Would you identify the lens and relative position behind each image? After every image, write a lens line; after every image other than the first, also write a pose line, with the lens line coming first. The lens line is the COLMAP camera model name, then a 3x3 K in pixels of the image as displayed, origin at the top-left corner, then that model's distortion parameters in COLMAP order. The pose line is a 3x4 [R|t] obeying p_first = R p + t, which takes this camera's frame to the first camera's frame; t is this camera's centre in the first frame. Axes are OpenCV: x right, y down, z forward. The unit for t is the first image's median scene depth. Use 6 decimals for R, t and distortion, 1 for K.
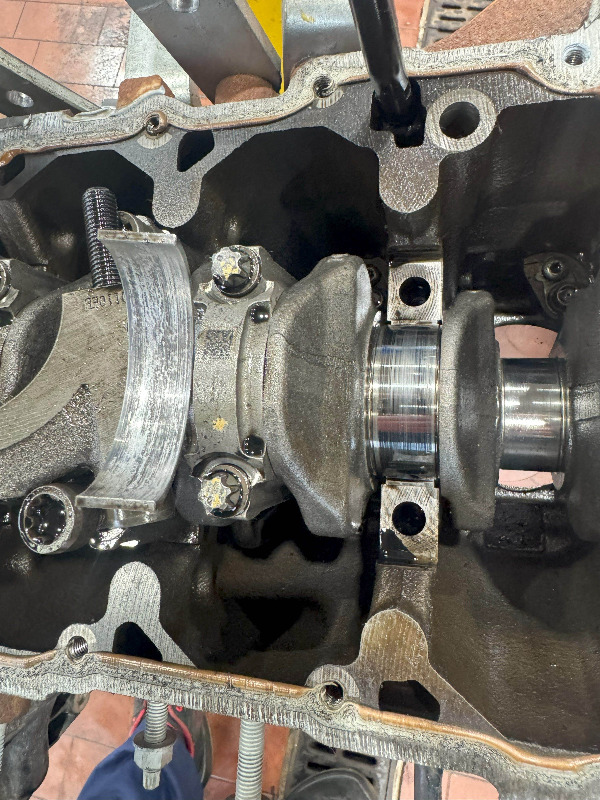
lens RADIAL K [[553.3, 0, 300.0], [0, 553.3, 400.0], [0, 0, 1]] dist [0.049749, 0.000955]
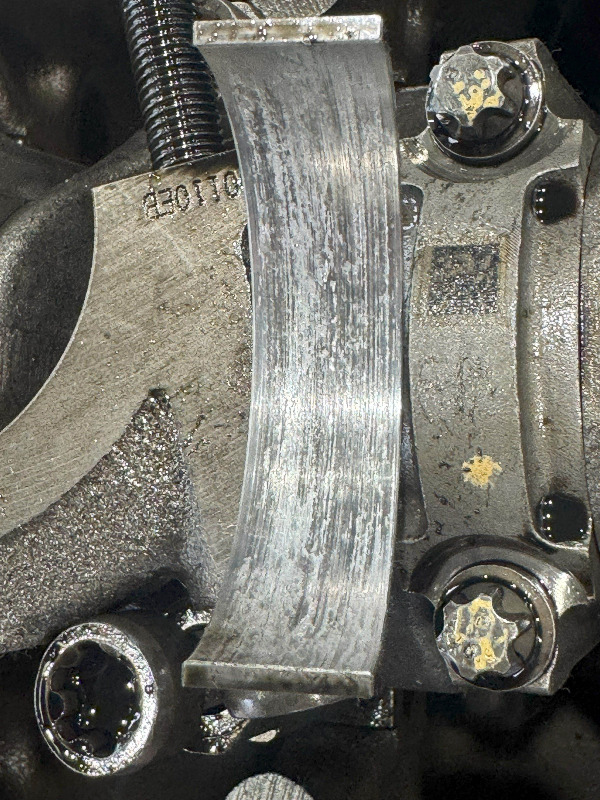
lens RADIAL K [[1018.5, 0, 300.0], [0, 1018.5, 400.0], [0, 0, 1]] dist [0.058818, -0.006251]
pose [[0.992825, -0.047220, -0.109854, -0.189695], [0.049540, 0.998601, 0.018487, -0.029665], [0.108827, -0.023797, 0.993776, 0.215647]]
